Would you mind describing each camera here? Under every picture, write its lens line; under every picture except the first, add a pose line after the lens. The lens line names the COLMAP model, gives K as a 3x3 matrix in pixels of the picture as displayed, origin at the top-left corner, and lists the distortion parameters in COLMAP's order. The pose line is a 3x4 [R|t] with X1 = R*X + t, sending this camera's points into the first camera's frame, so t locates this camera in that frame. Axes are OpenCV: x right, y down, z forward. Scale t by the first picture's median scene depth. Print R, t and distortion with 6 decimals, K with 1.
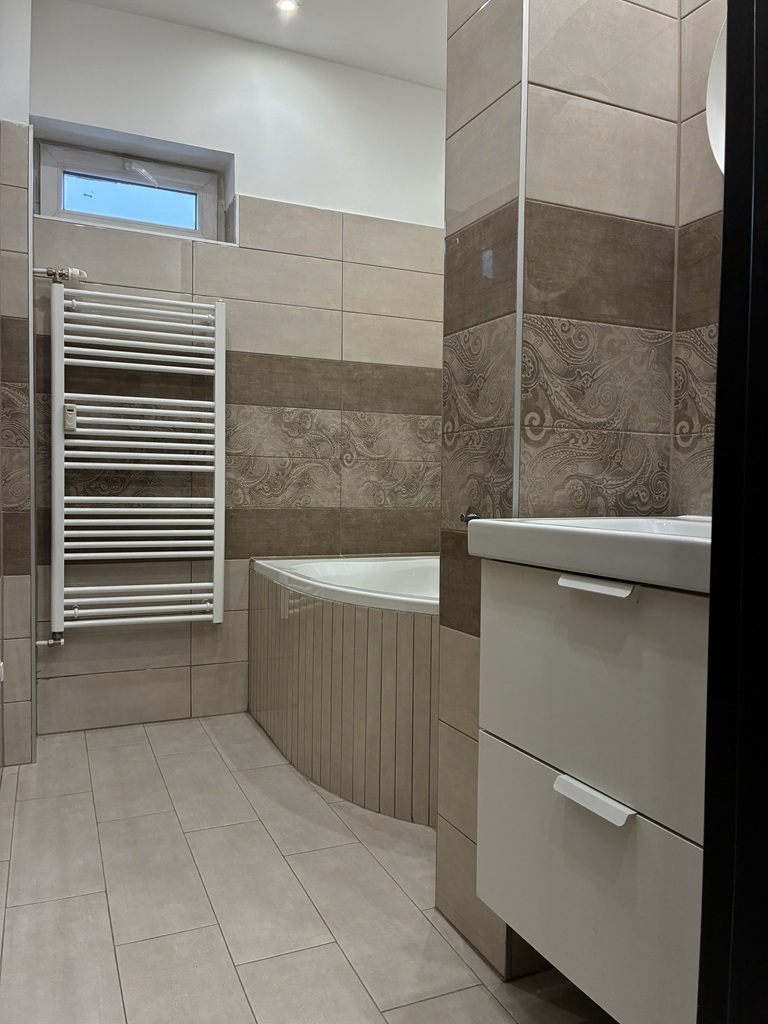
lens RADIAL K [[777.7, 0, 388.1], [0, 777.7, 507.6], [0, 0, 1]] dist [0.047064, -0.072515]
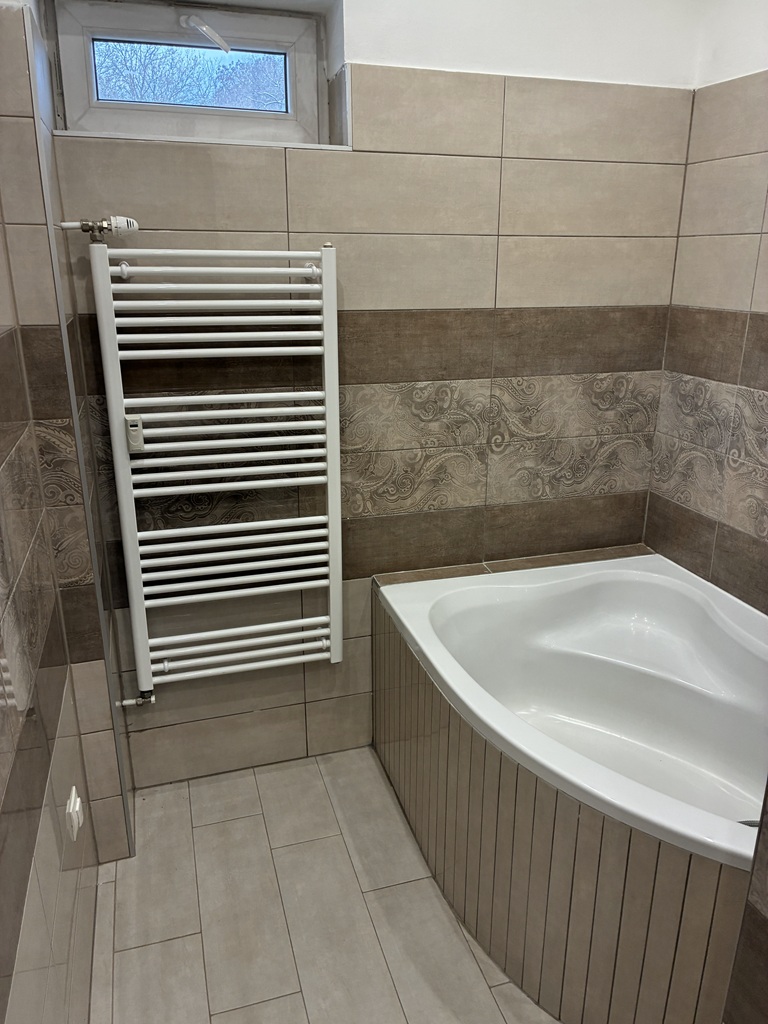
lens RADIAL K [[777.7, 0, 392.5], [0, 777.7, 509.9], [0, 0, 1]] dist [0.047064, -0.072515]
pose [[0.994113, 0.026617, -0.105029, -0.079872], [0.004690, 0.957876, 0.287145, -0.238936], [0.108248, -0.285947, 0.952112, 0.283533]]
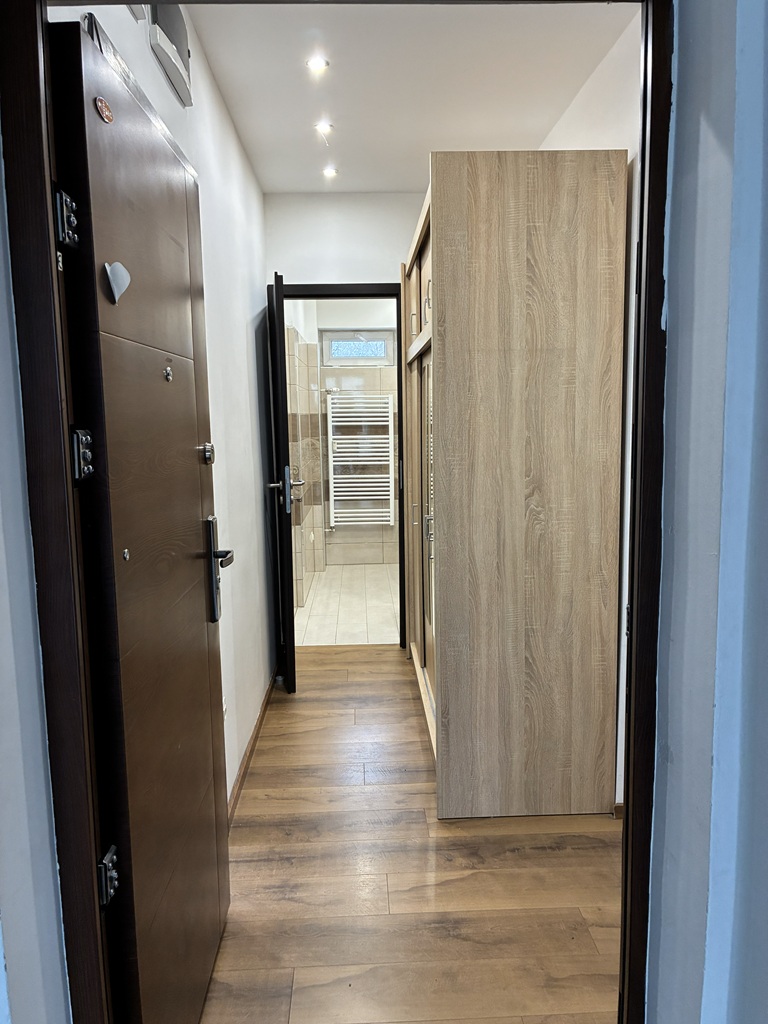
lens RADIAL K [[777.7, 0, 390.4], [0, 777.7, 517.1], [0, 0, 1]] dist [0.047064, -0.072515]
pose [[0.933383, 0.026799, -0.357881, 0.661317], [0.015015, 0.993419, 0.113549, -0.158773], [0.358569, -0.111358, 0.926838, -1.285806]]
